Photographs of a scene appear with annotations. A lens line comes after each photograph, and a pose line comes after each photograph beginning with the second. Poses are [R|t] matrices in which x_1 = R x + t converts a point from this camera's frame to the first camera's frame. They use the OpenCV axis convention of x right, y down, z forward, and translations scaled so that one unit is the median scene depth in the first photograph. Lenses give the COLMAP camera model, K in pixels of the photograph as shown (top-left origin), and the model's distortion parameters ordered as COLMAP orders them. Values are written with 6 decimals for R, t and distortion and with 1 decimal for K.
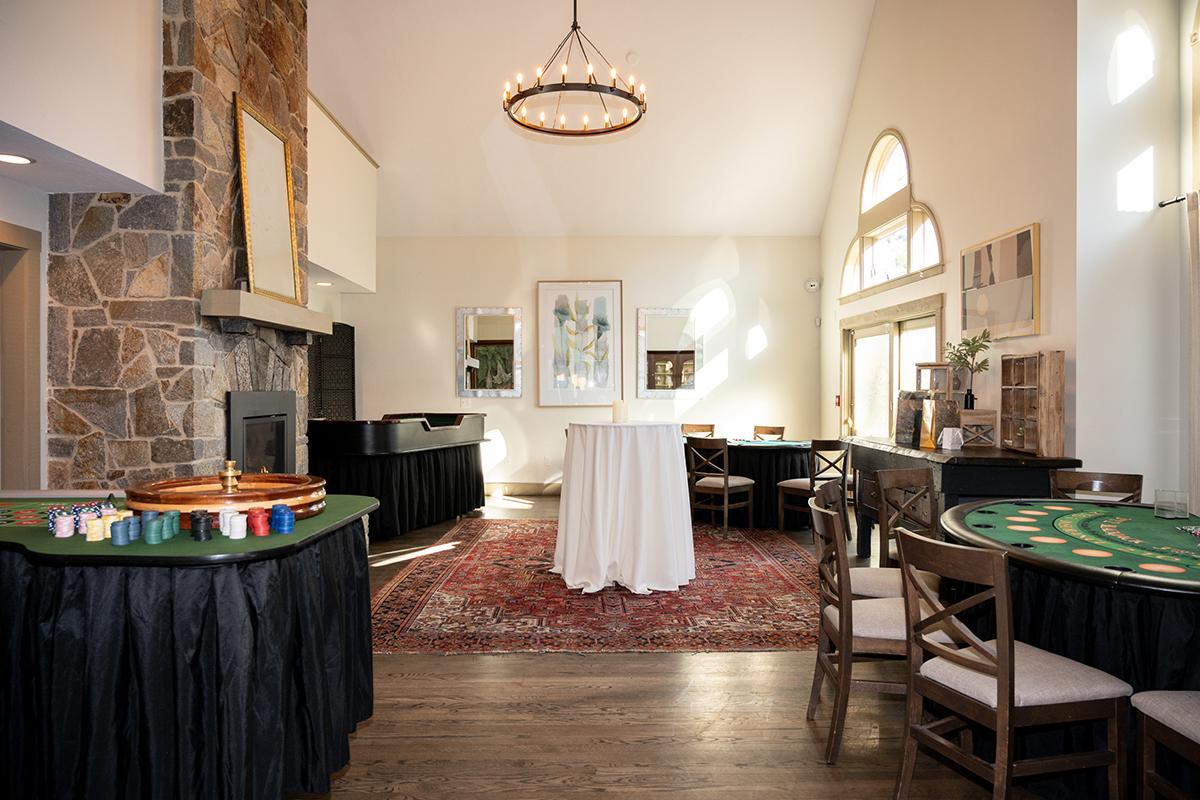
lens RADIAL K [[810.5, 0, 600.0], [0, 810.5, 400.0], [0, 0, 1]] dist [-0.007949, 0.001254]
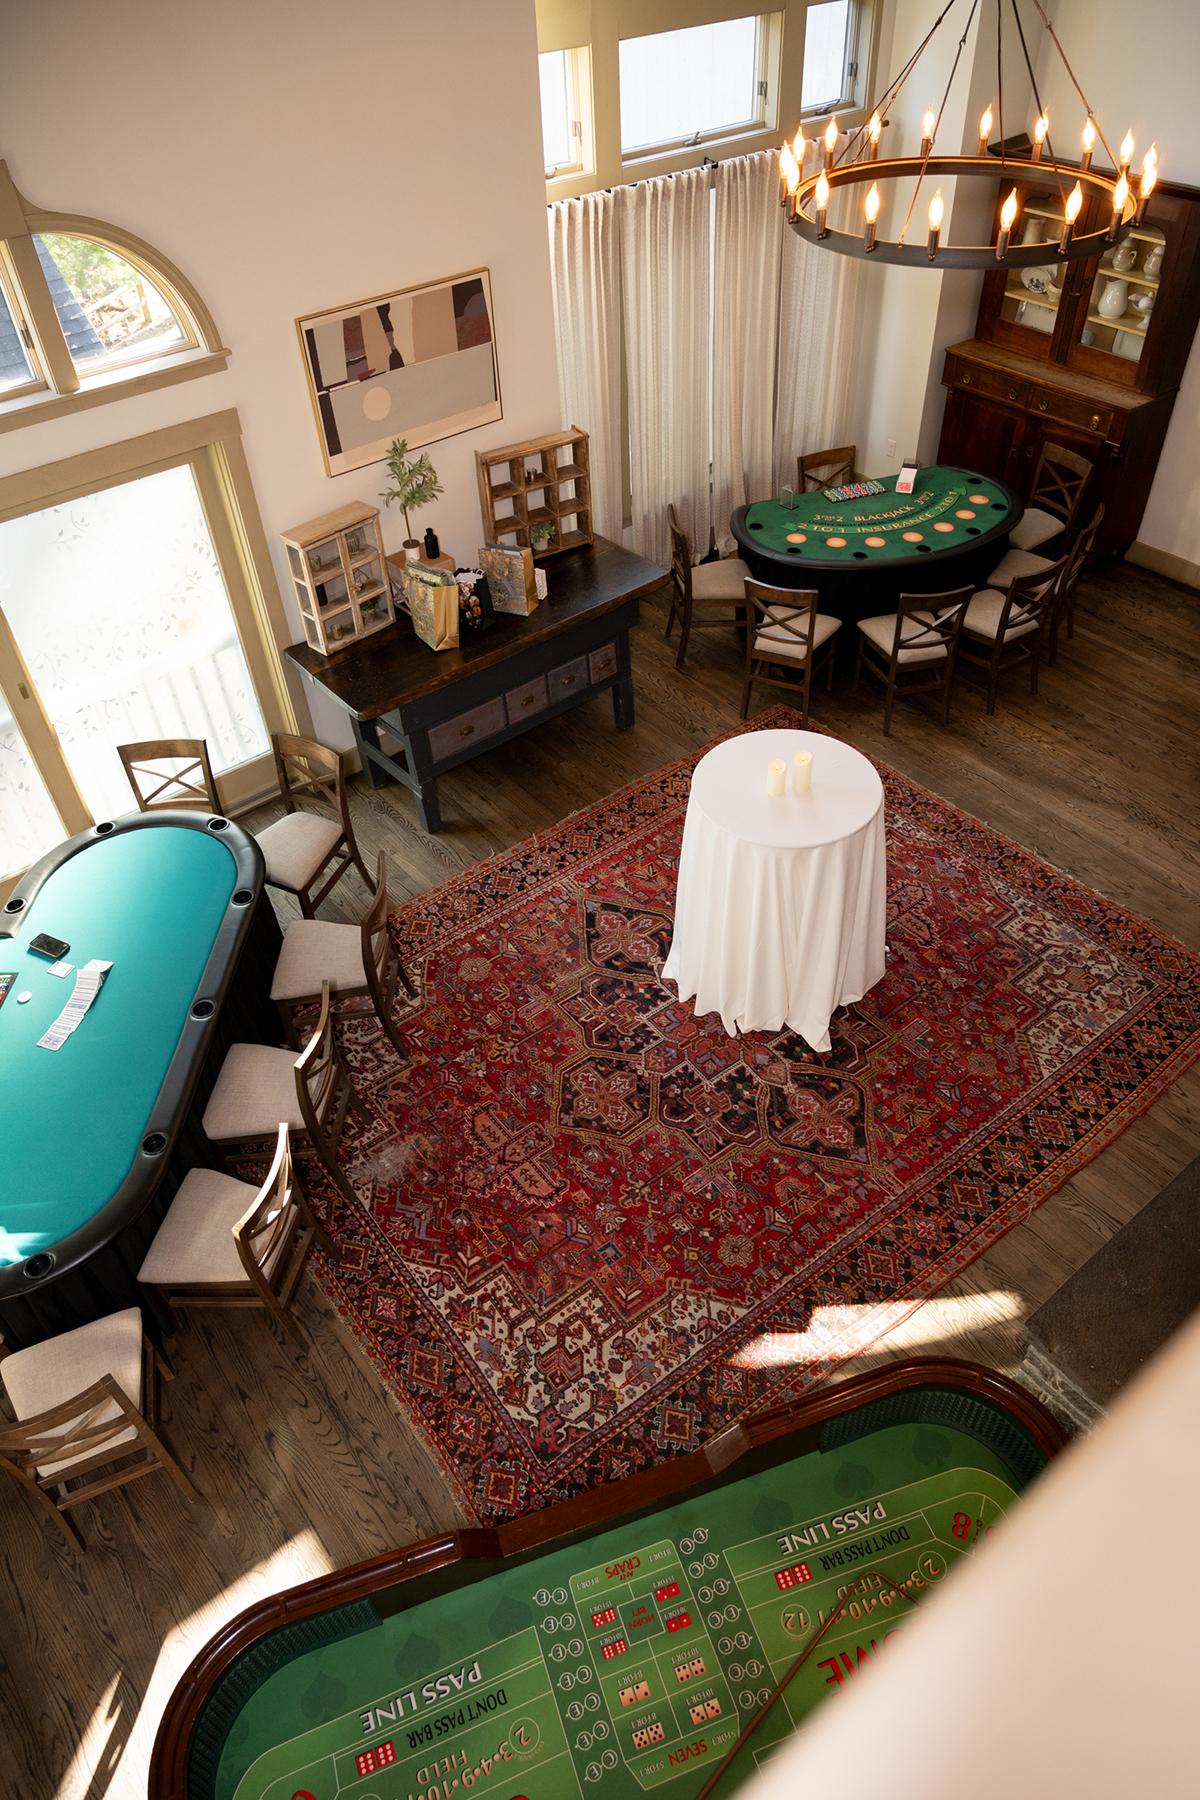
lens RADIAL K [[1215.7, 0, 597.9], [0, 1215.7, 950.6], [0, 0, 1]] dist [-0.007949, 0.001254]
pose [[-0.617774, -0.542030, 0.569701, -0.508228], [0.045286, 0.698757, 0.713925, -0.586707], [-0.785051, 0.466844, -0.407127, 1.717515]]
